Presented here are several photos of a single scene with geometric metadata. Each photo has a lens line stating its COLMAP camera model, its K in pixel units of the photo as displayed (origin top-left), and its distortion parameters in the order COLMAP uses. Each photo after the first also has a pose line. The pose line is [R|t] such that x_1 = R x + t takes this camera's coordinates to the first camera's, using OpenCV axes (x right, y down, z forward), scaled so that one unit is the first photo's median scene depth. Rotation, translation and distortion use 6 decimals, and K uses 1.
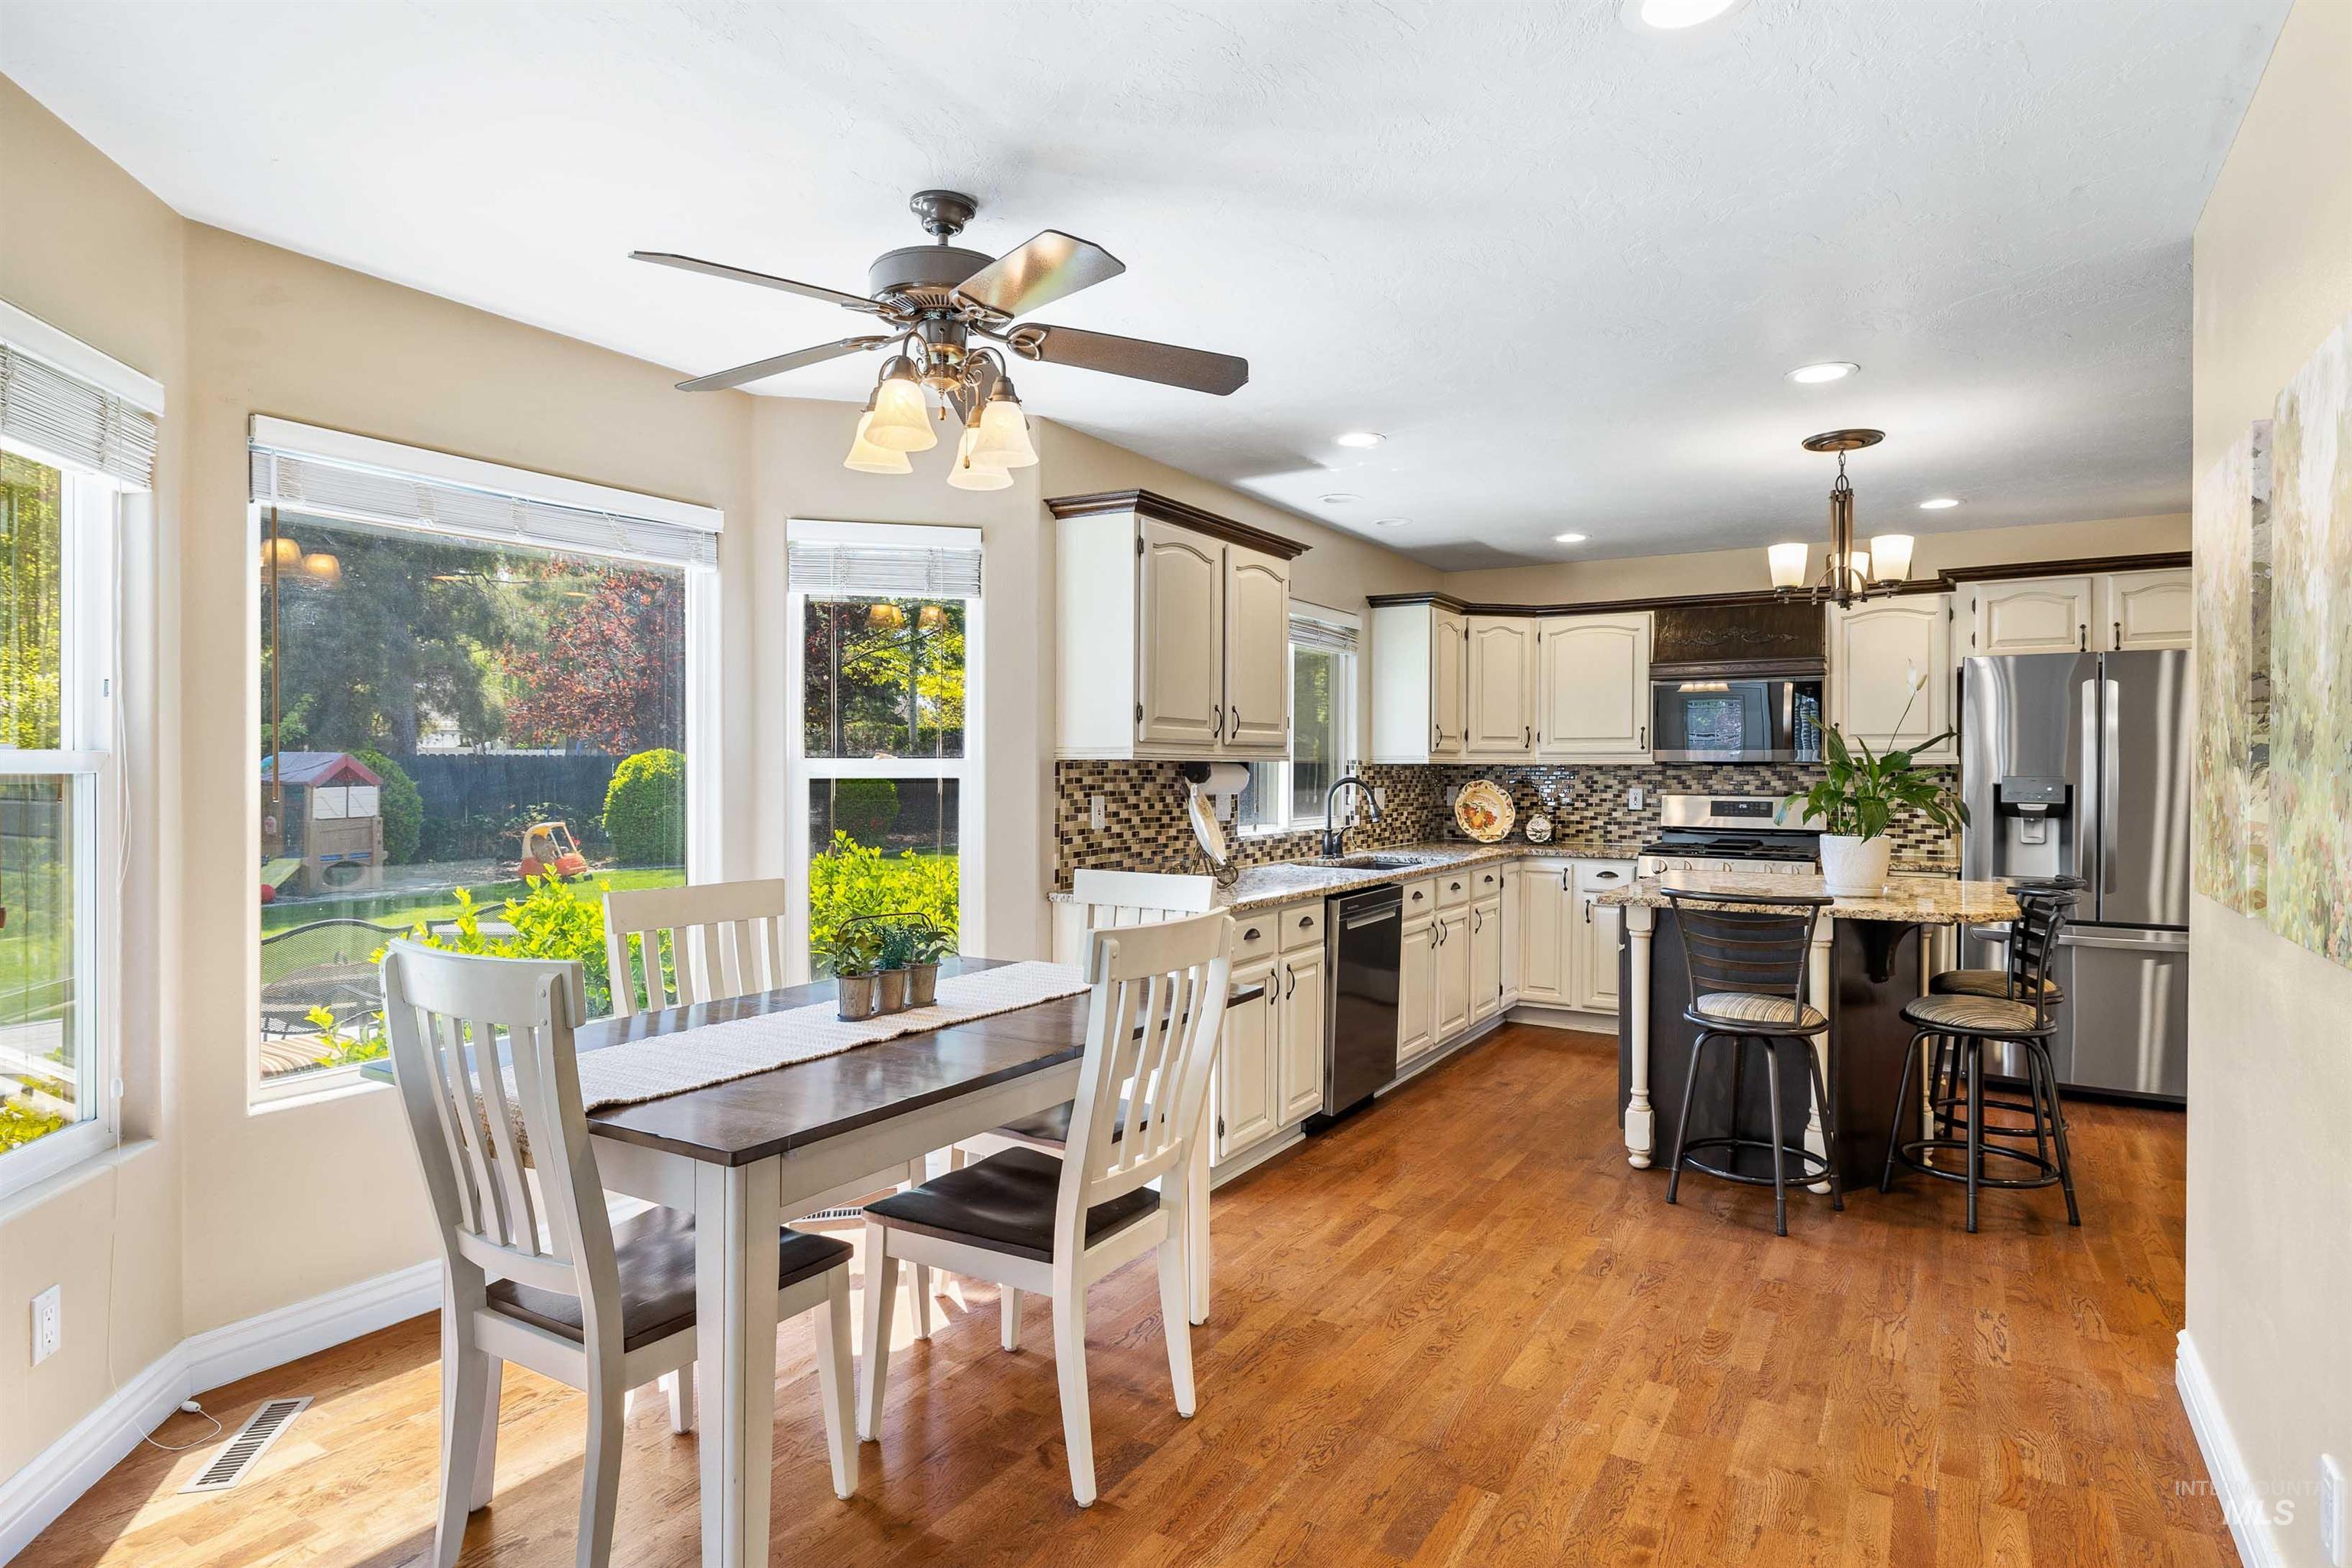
lens RADIAL K [[1248.8, 0, 1176.0], [0, 1248.8, 784.0], [0, 0, 1]] dist [-0.003573, -0.001199]
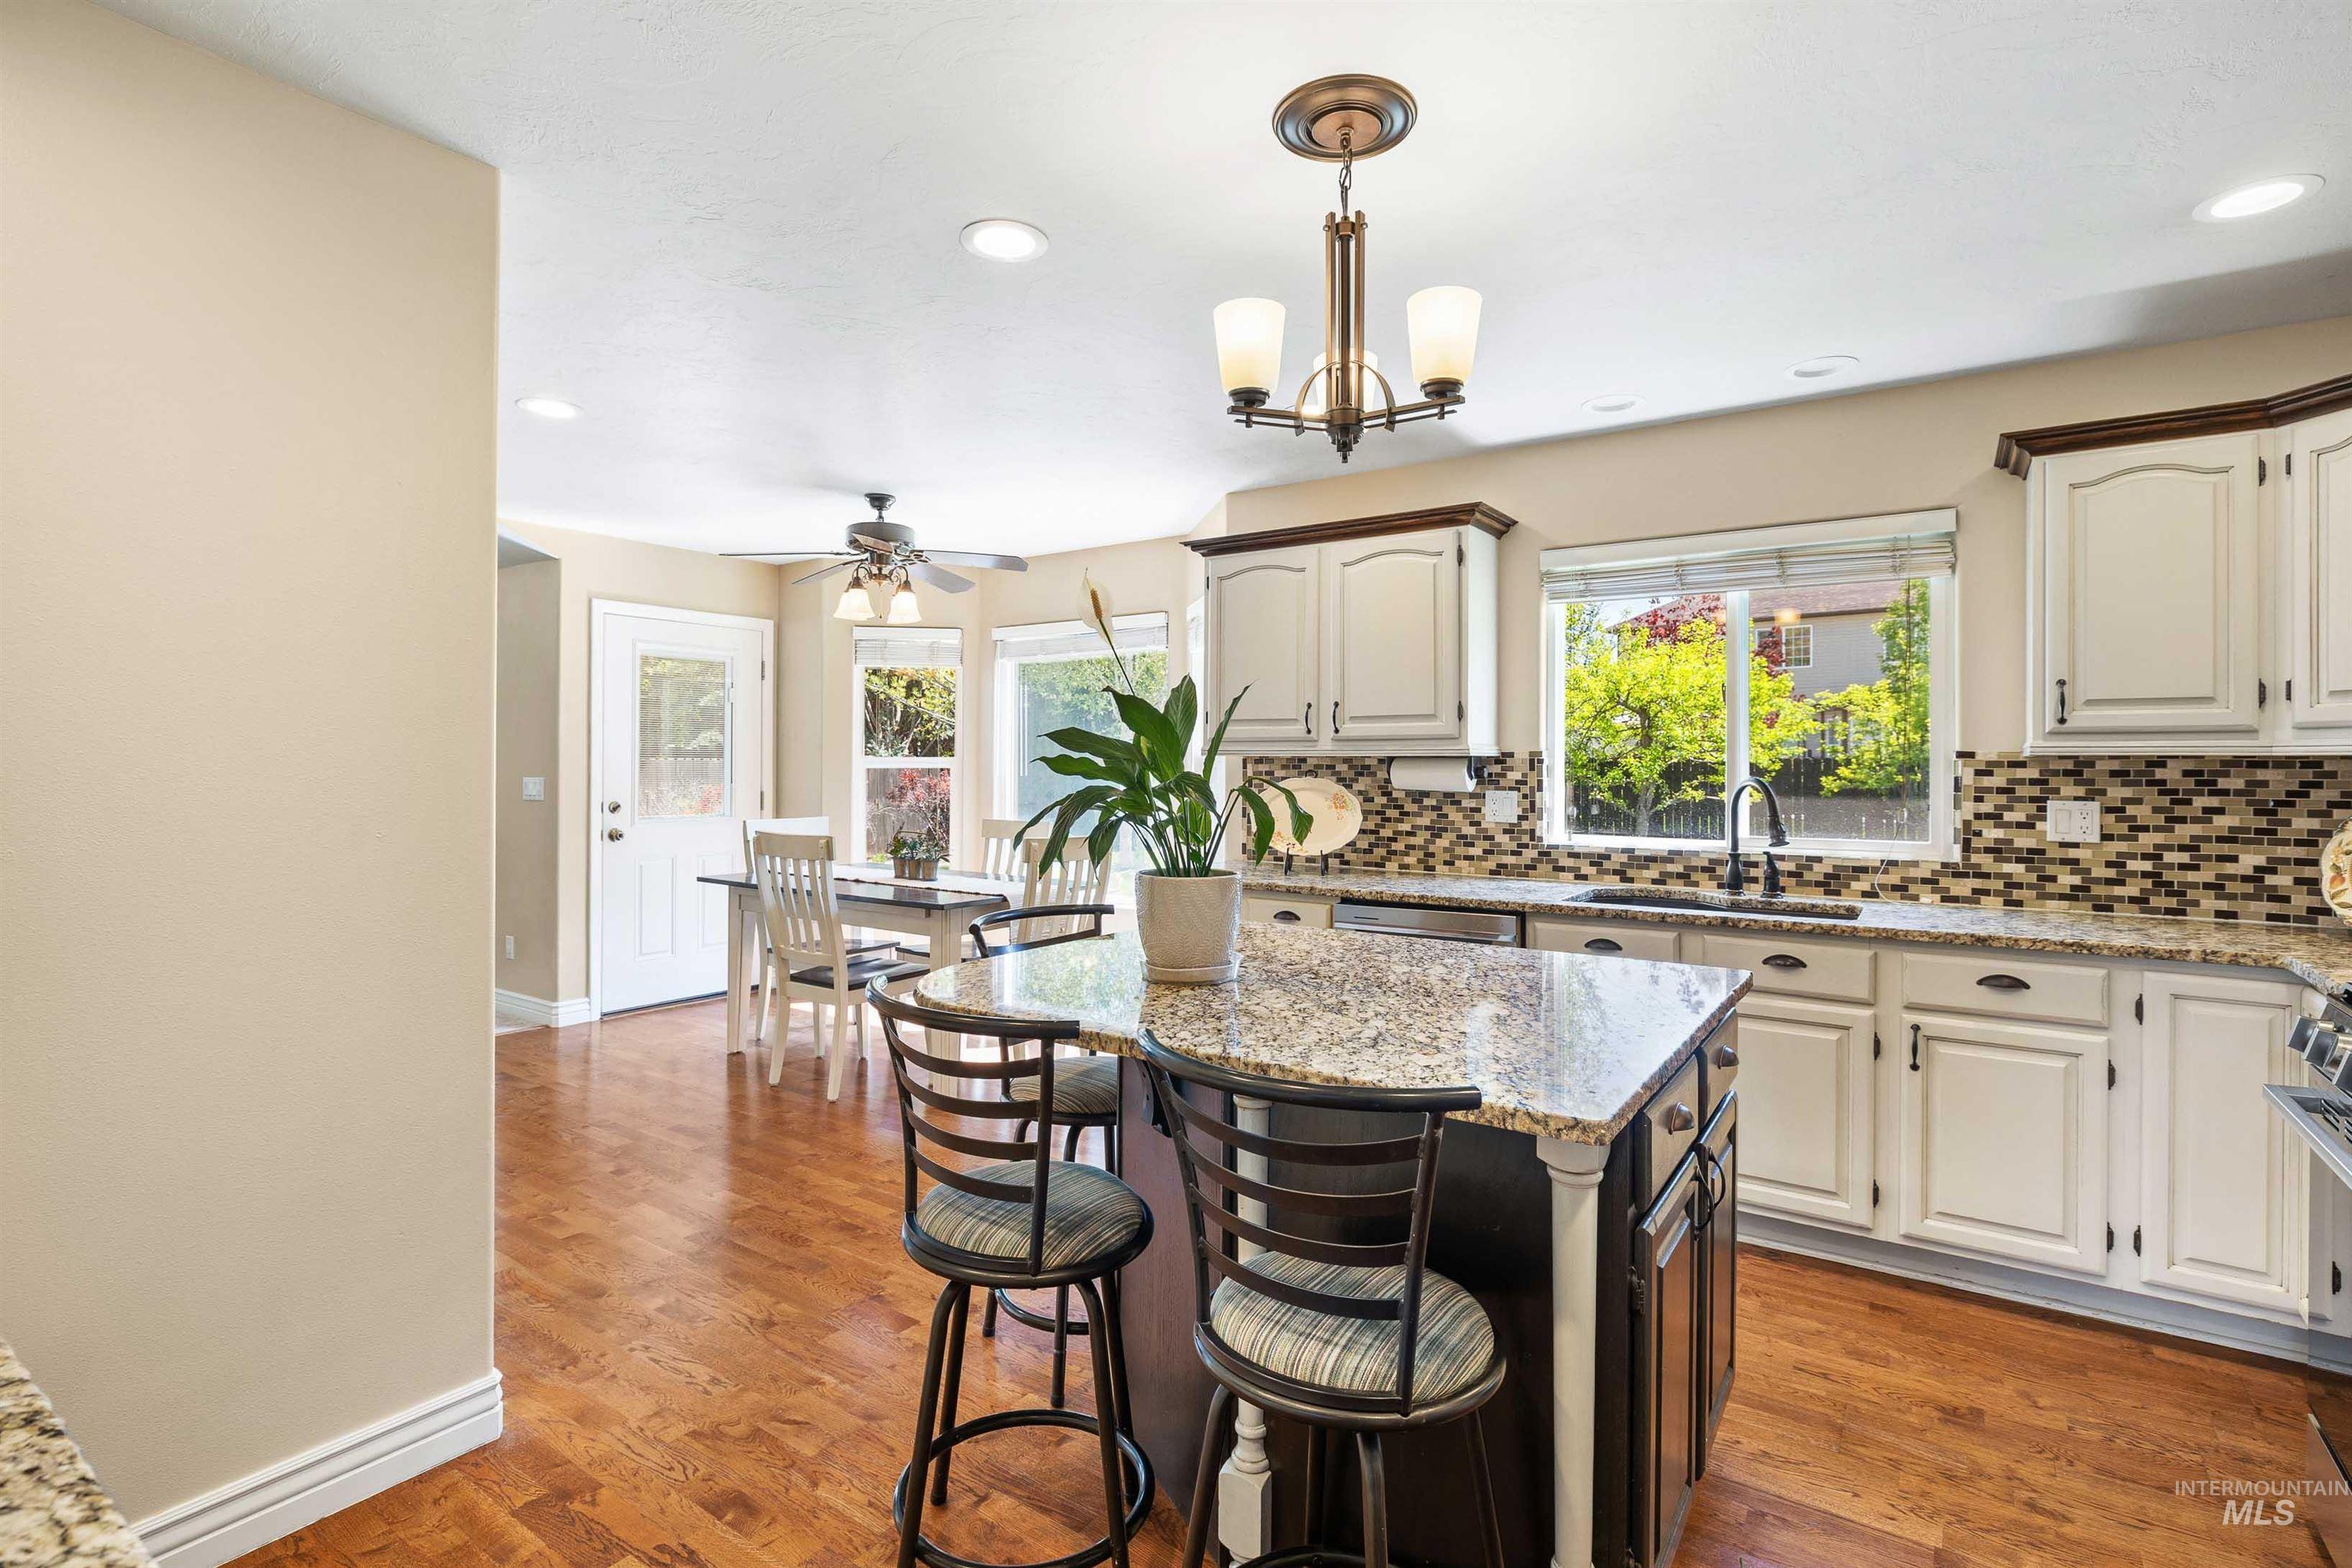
lens RADIAL K [[1119.4, 0, 1178.4], [0, 1119.4, 767.2], [0, 0, 1]] dist [0.000561, 0.000285]
pose [[-0.053063, -0.006265, -0.998572, 0.803609], [-0.022714, 0.999729, -0.005065, -0.000770], [0.998333, 0.022413, -0.053190, 0.768629]]
